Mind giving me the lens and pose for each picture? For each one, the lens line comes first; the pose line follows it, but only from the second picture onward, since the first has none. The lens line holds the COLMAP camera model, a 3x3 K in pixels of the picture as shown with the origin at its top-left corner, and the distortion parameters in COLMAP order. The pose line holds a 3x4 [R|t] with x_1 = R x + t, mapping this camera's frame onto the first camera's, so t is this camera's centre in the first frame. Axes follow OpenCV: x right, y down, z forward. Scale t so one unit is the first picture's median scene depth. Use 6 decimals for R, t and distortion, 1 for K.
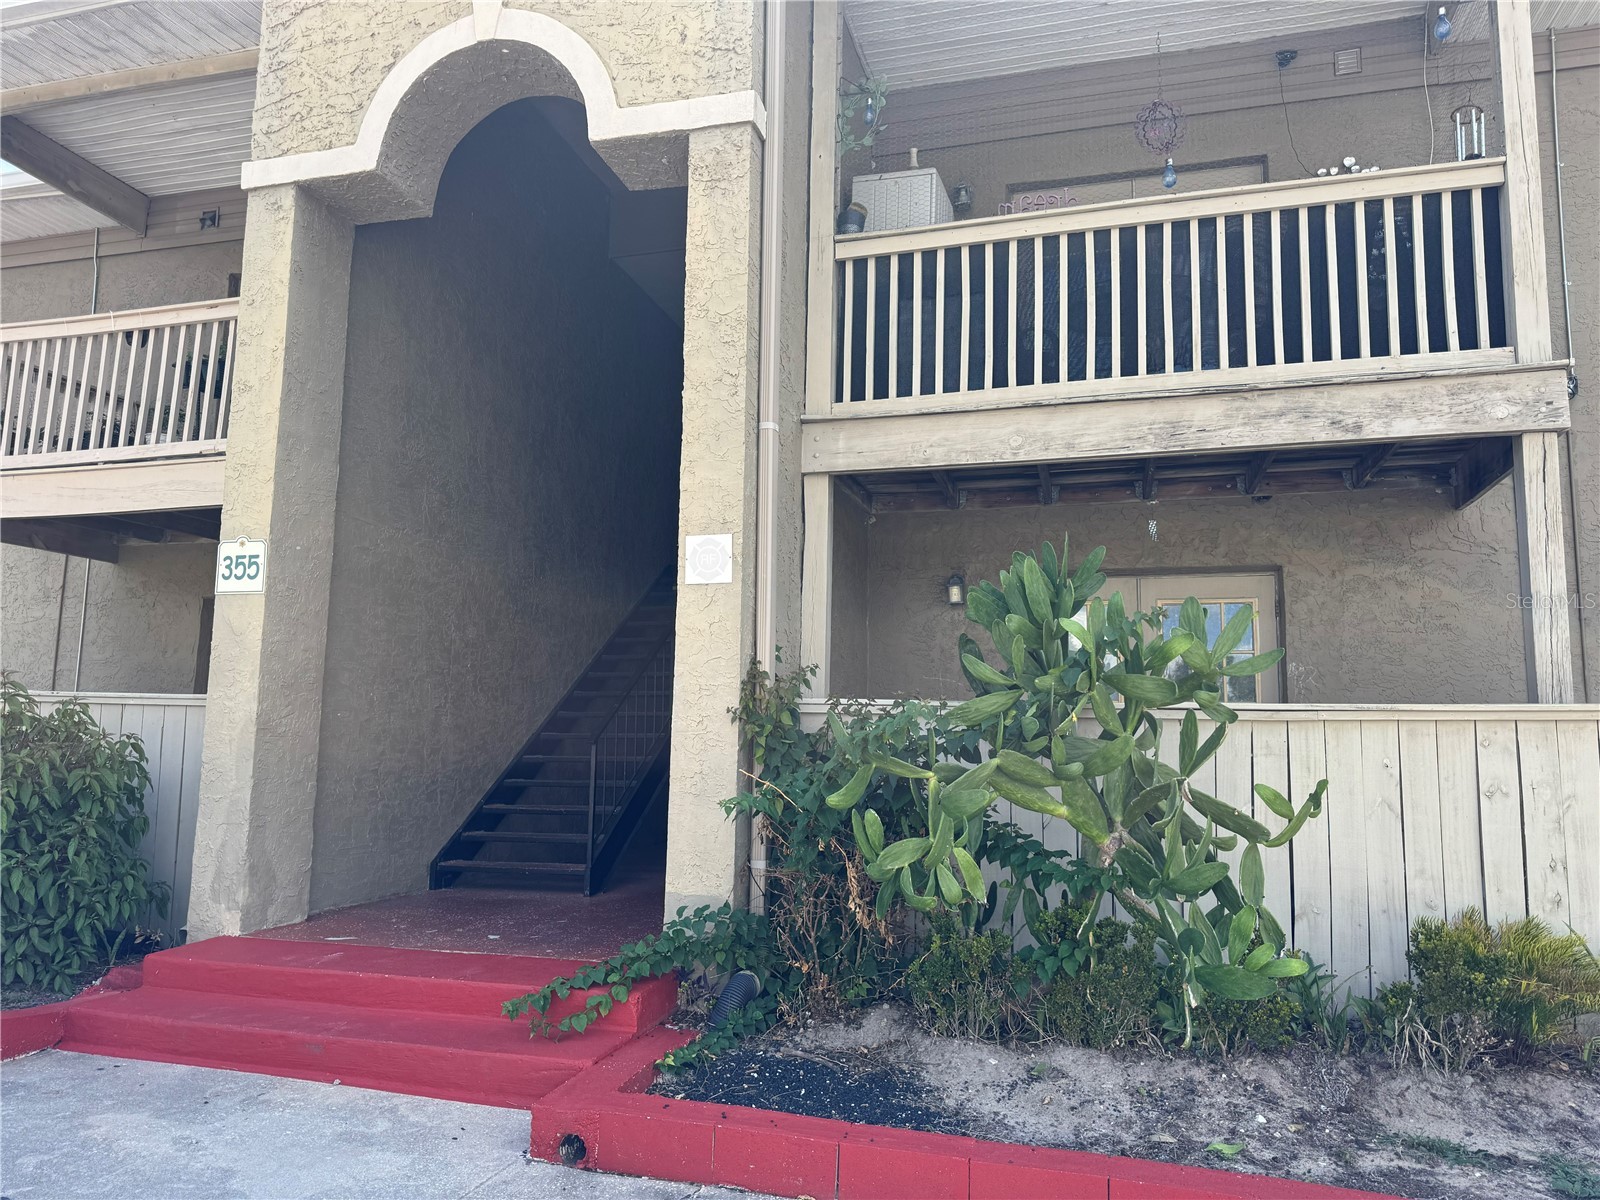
lens RADIAL K [[1123.3, 0, 800.0], [0, 1123.3, 600.0], [0, 0, 1]] dist [0.126624, -0.169276]
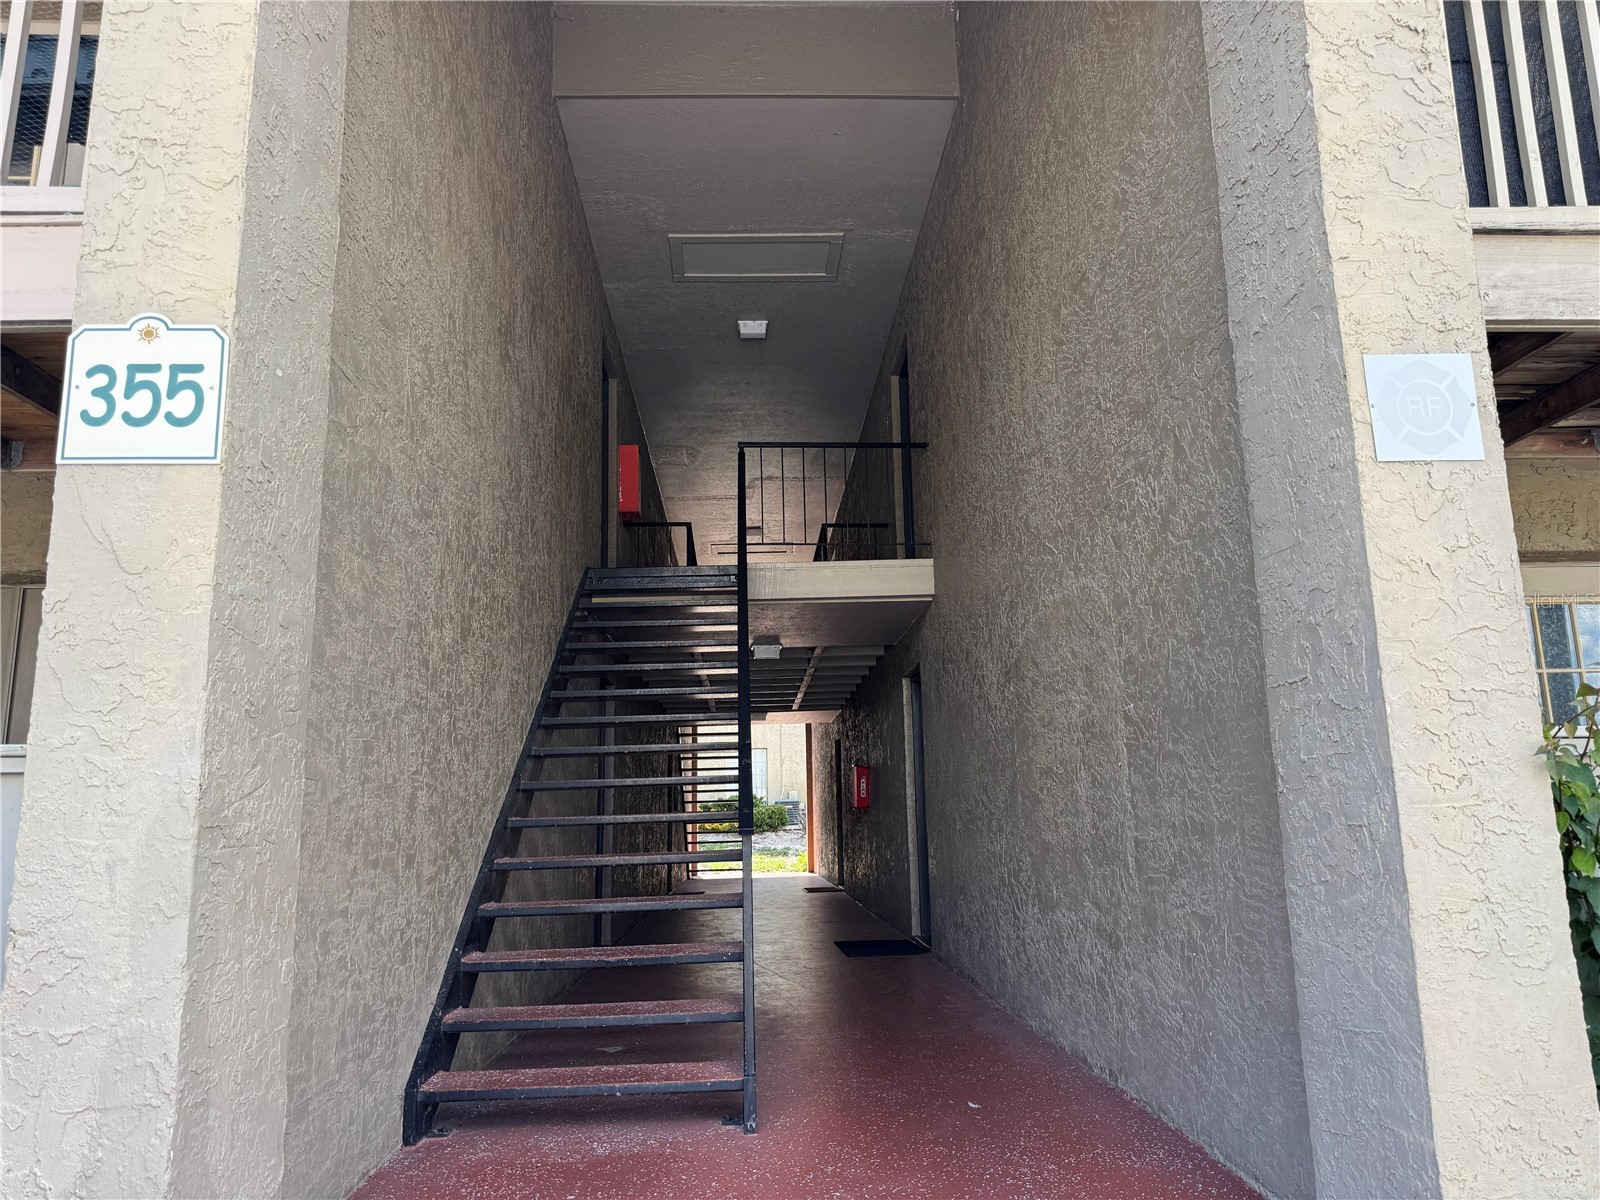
lens RADIAL K [[1117.1, 0, 800.0], [0, 1117.1, 600.0], [0, 0, 1]] dist [0.046420, -0.036131]
pose [[0.947611, 0.025405, 0.318416, -0.400905], [-0.005326, 0.997950, -0.063772, 0.061099], [-0.319384, 0.058735, 0.945803, 0.586085]]
